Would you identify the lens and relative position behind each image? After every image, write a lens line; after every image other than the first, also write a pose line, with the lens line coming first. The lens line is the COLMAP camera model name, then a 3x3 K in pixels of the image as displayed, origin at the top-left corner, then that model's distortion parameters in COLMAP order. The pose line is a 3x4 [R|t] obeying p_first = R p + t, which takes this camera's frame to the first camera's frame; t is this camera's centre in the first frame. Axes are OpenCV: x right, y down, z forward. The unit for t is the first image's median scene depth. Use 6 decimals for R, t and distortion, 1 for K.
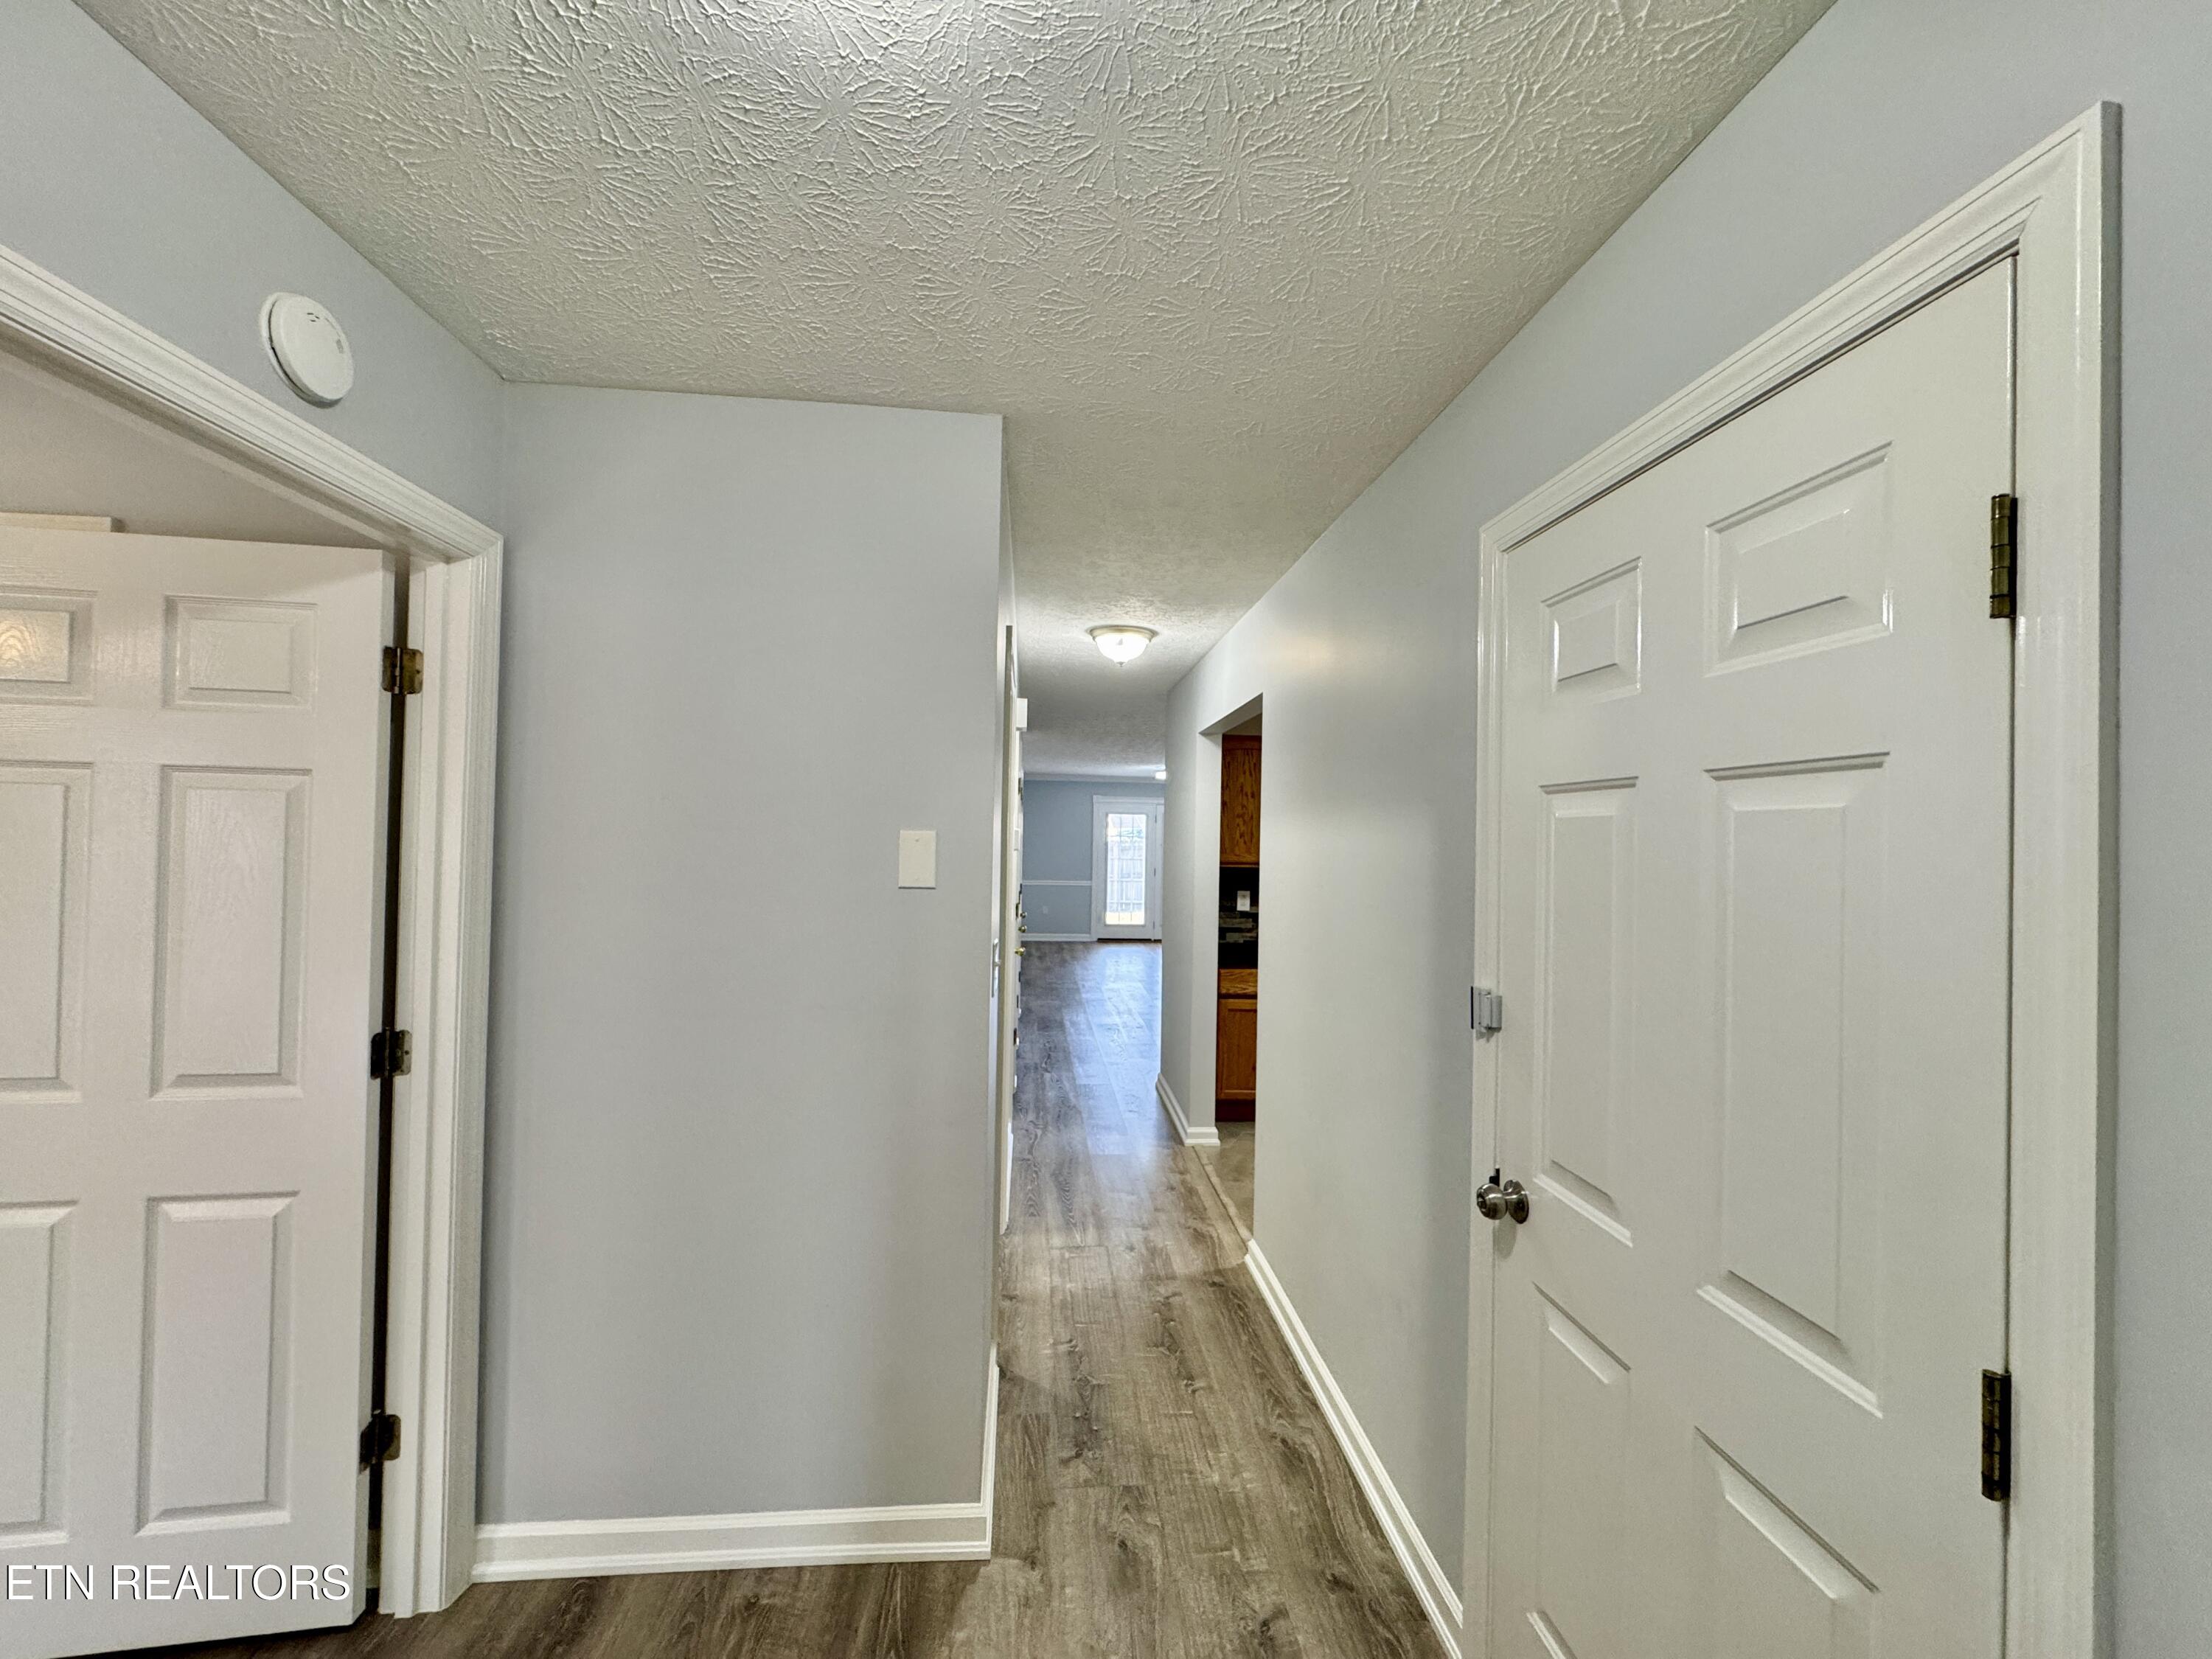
lens RADIAL K [[881.4, 0, 1106.0], [0, 881.4, 829.5], [0, 0, 1]] dist [-0.000311, 0.000207]
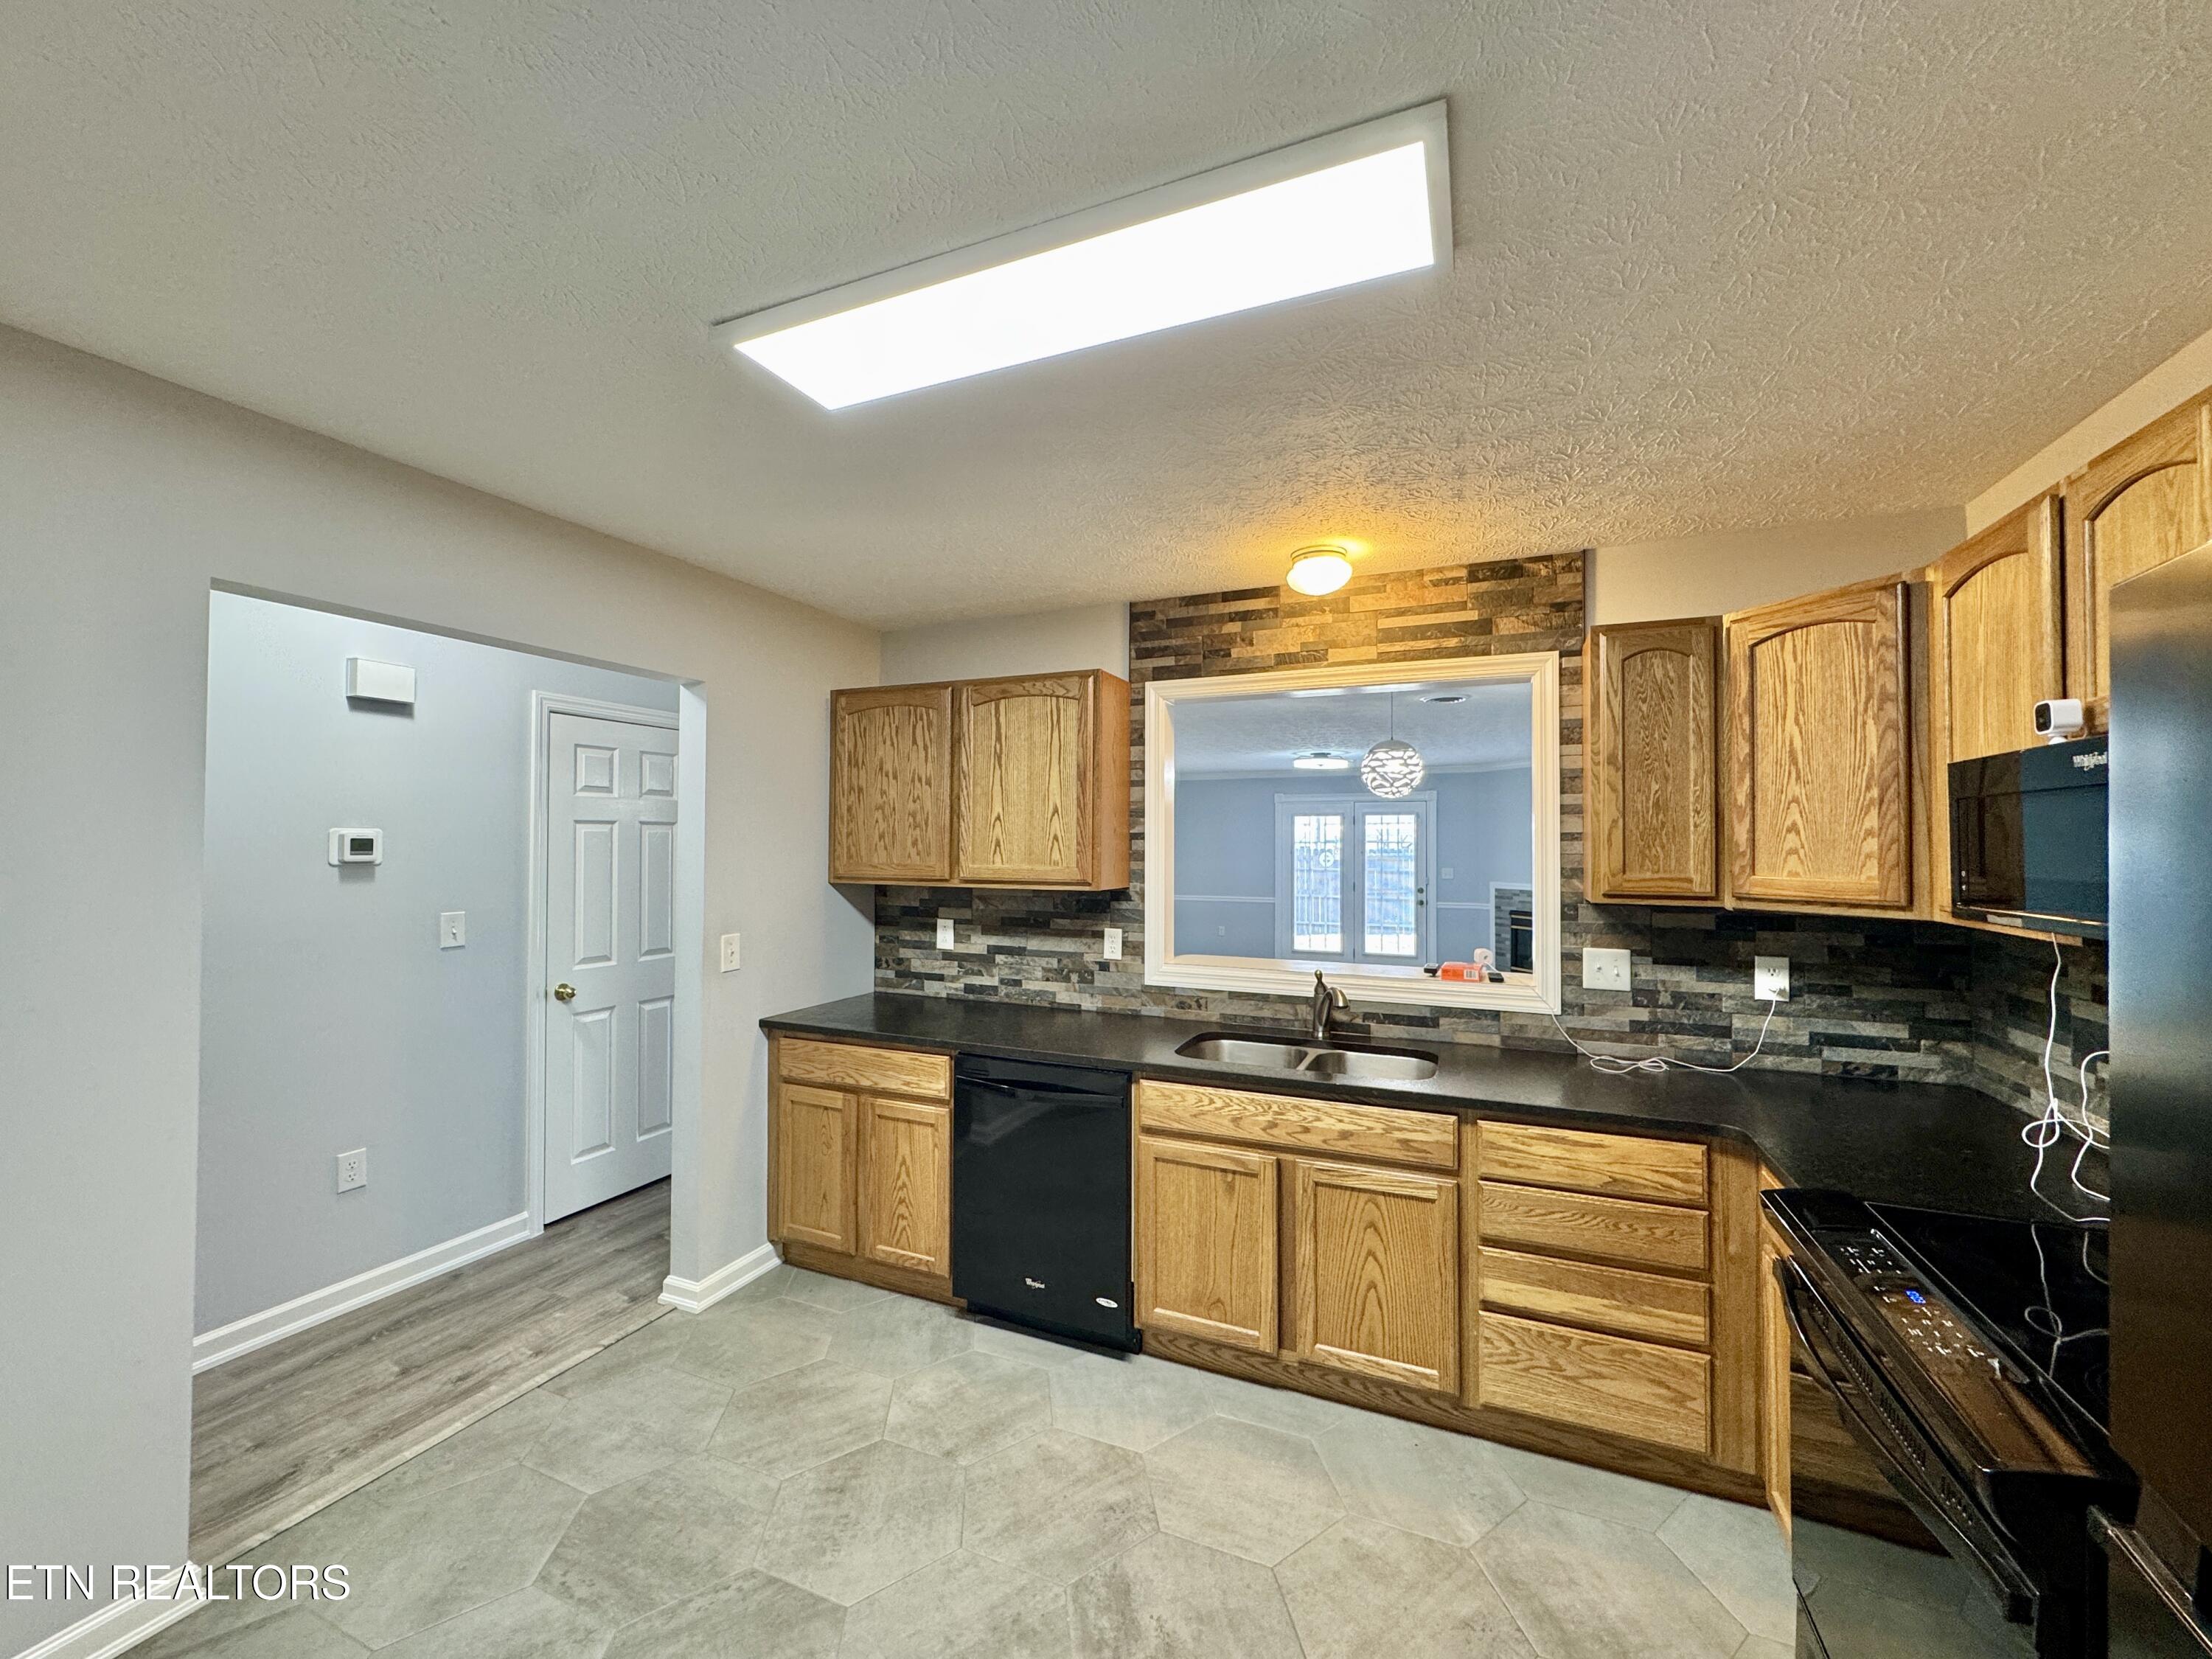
lens RADIAL K [[881.4, 0, 1106.0], [0, 881.4, 829.5], [0, 0, 1]] dist [-0.000311, 0.000207]
pose [[0.878663, -0.025154, -0.476780, 0.842379], [0.019344, 0.999667, -0.017091, 0.021497], [0.477051, 0.005794, 0.878857, 0.671441]]
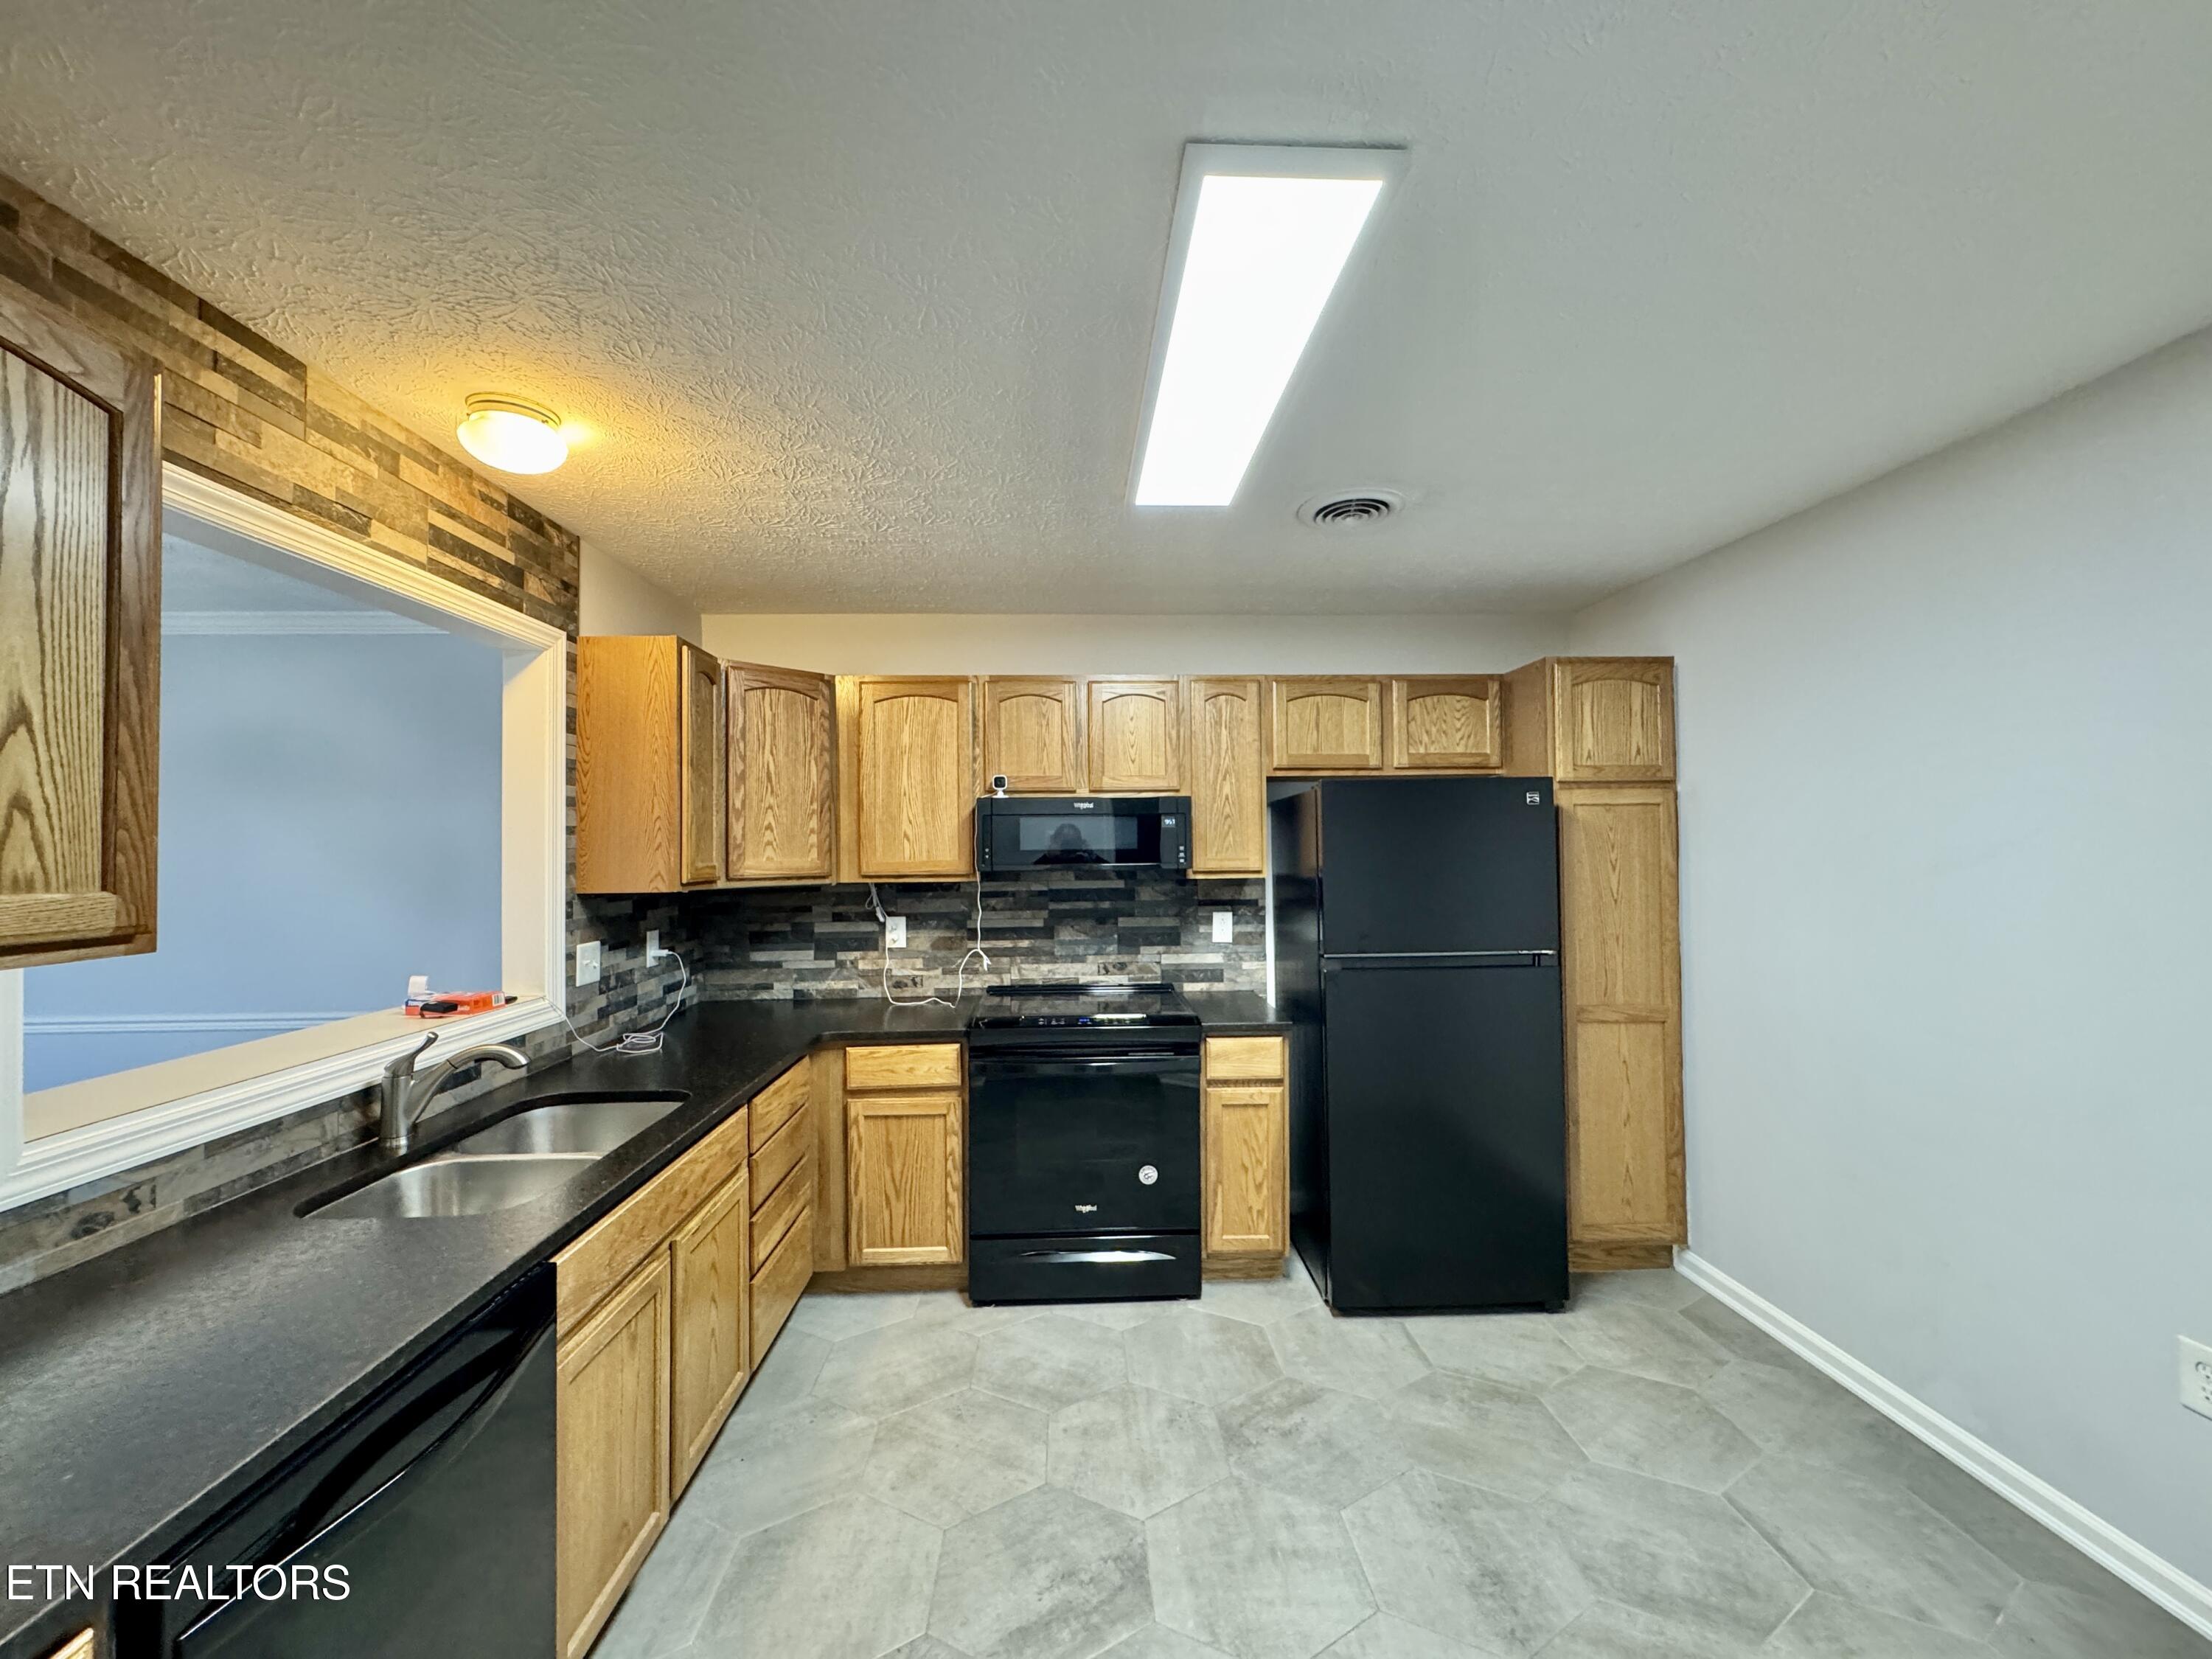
lens RADIAL K [[881.4, 0, 1106.0], [0, 881.4, 829.5], [0, 0, 1]] dist [-0.000311, 0.000207]
pose [[0.044796, -0.000901, 0.998996, 0.158596], [-0.000512, 0.999999, 0.000925, 0.020886], [-0.998996, -0.000553, 0.044795, 1.042736]]
